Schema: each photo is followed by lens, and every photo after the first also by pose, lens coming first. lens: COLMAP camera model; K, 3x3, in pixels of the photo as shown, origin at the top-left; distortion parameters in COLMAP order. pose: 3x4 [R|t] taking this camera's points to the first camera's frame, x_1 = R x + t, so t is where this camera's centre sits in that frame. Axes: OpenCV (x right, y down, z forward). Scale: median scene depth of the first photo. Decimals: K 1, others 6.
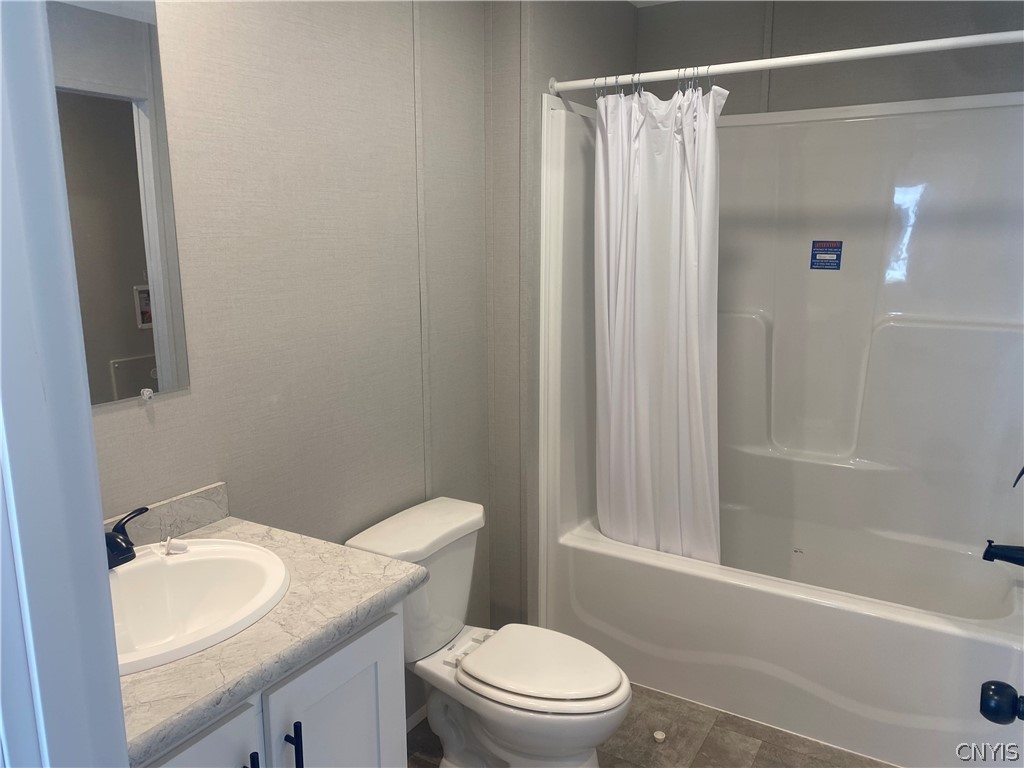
lens RADIAL K [[783.2, 0, 512.0], [0, 783.2, 384.0], [0, 0, 1]] dist [0.028283, -0.010914]
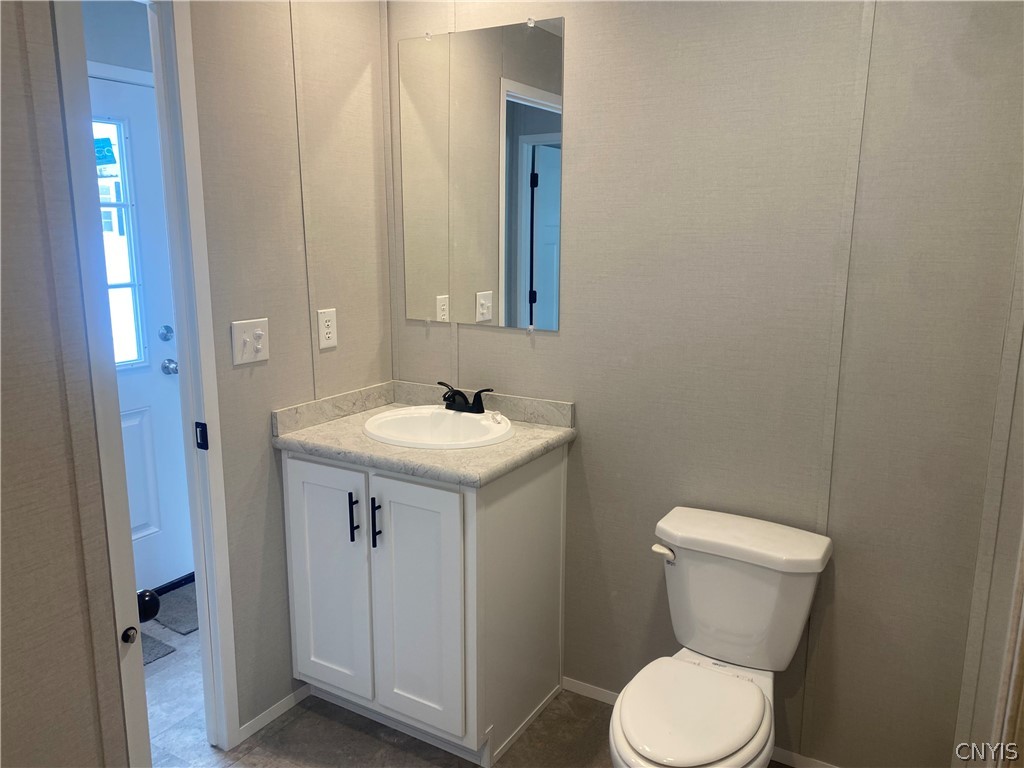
lens RADIAL K [[783.2, 0, 512.0], [0, 783.2, 384.0], [0, 0, 1]] dist [0.028283, -0.010914]
pose [[0.005414, 0.203534, -0.979053, 1.089606], [-0.188772, 0.961672, 0.198877, -0.183236], [0.982006, 0.183741, 0.043628, 0.885328]]
